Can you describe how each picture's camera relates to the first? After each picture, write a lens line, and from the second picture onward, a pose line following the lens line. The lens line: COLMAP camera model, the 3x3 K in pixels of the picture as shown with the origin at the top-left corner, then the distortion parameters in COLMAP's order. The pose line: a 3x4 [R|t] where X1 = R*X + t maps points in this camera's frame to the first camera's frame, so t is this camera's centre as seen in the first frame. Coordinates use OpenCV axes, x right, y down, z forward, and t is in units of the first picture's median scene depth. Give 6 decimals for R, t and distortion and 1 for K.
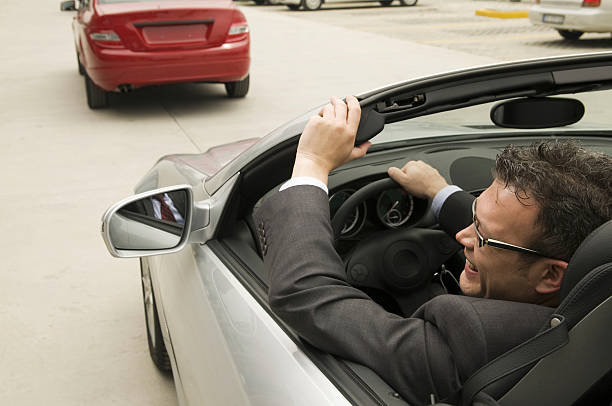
lens RADIAL K [[722.6, 0, 315.8], [0, 722.6, 200.9], [0, 0, 1]] dist [0.104691, -0.011956]
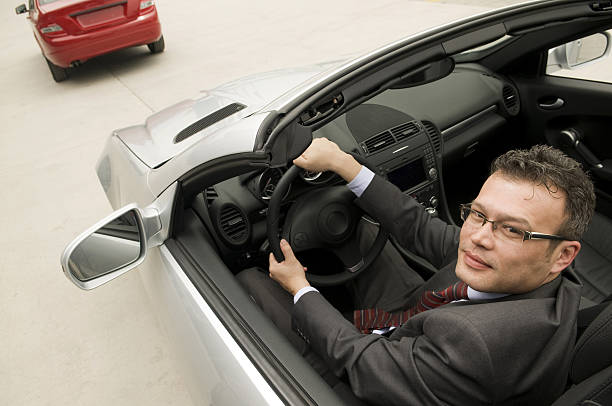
lens RADIAL K [[445.9, 0, 306.0], [0, 445.9, 203.0], [0, 0, 1]] dist [-0.012162, -0.038112]
pose [[0.966651, -0.224025, 0.124091, -0.005038], [0.189139, 0.951192, 0.243846, -0.086214], [-0.172662, -0.212243, 0.961842, 0.200511]]
